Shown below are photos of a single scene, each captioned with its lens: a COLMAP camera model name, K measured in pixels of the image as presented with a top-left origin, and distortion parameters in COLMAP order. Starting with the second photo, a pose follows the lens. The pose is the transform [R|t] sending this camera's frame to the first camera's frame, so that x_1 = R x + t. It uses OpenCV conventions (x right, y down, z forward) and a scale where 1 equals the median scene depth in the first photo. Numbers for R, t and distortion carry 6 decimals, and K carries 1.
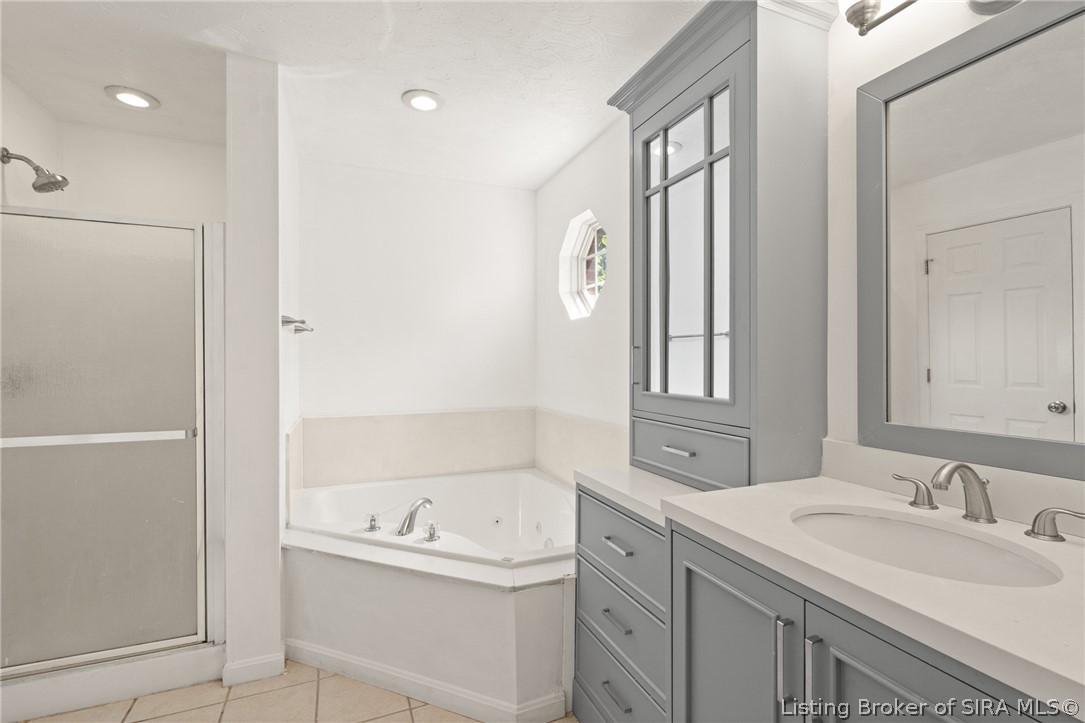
lens RADIAL K [[480.2, 0, 545.5], [0, 480.2, 363.7], [0, 0, 1]] dist [-0.004135, 0.000108]
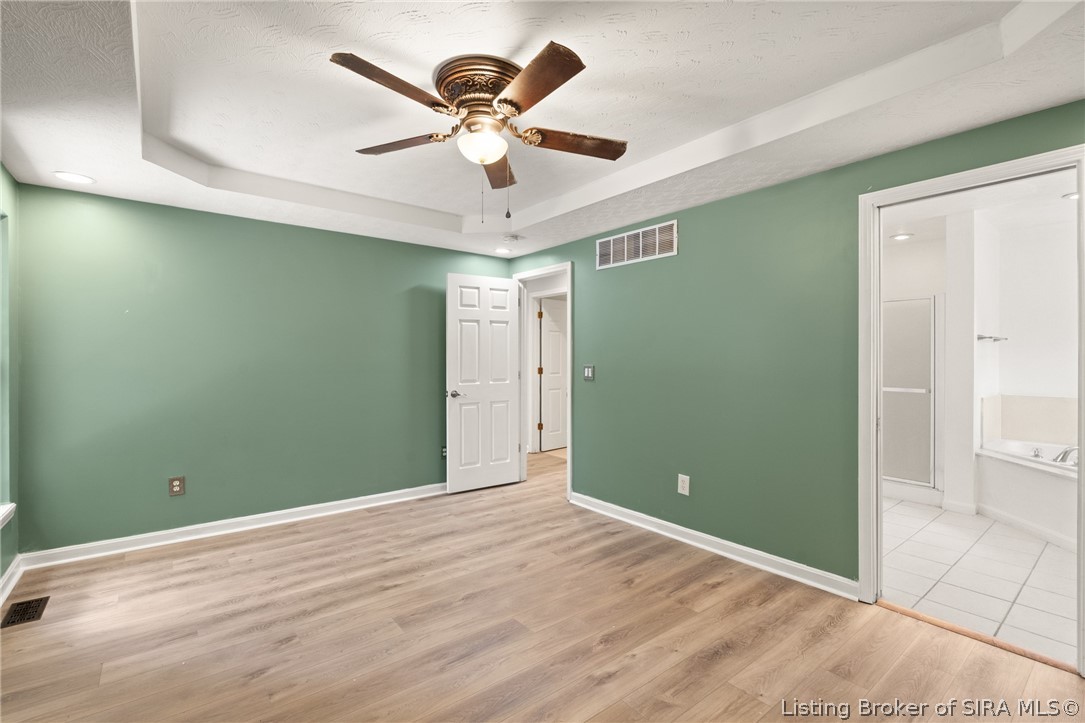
lens RADIAL K [[480.2, 0, 546.6], [0, 480.2, 360.8], [0, 0, 1]] dist [-0.004135, 0.000108]
pose [[0.269383, 0.008577, -0.962995, 0.849039], [-0.001717, 0.999963, 0.008426, -0.008424], [0.963032, -0.000616, 0.269388, -1.201505]]
